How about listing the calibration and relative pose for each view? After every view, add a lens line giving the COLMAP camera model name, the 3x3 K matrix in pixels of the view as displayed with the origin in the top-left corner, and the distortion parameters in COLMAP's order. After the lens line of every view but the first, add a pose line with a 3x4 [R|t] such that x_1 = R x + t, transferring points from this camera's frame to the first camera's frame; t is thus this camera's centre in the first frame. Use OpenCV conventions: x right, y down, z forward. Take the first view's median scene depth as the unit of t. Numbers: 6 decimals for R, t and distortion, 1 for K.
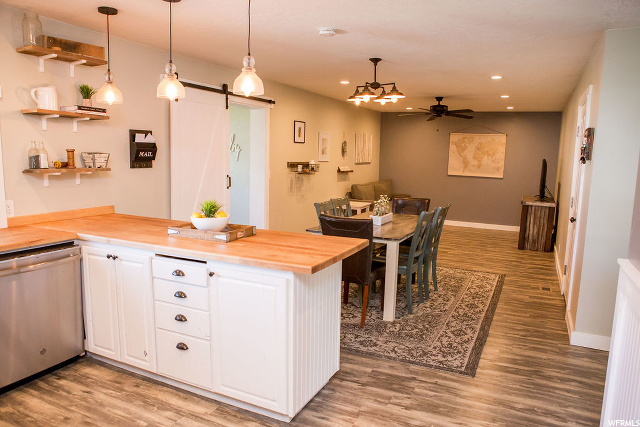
lens RADIAL K [[442.6, 0, 320.0], [0, 442.6, 213.5], [0, 0, 1]] dist [-0.111925, 0.080968]
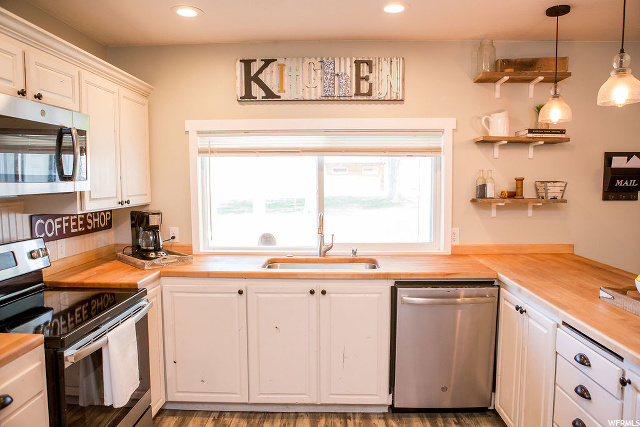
lens RADIAL K [[434.8, 0, 322.0], [0, 434.8, 213.1], [0, 0, 1]] dist [-0.110654, 0.079060]
pose [[0.411008, 0.054321, -0.910012, 0.067437], [-0.109635, 0.993923, 0.009813, -0.038955], [0.905015, 0.095736, 0.414466, 0.260616]]
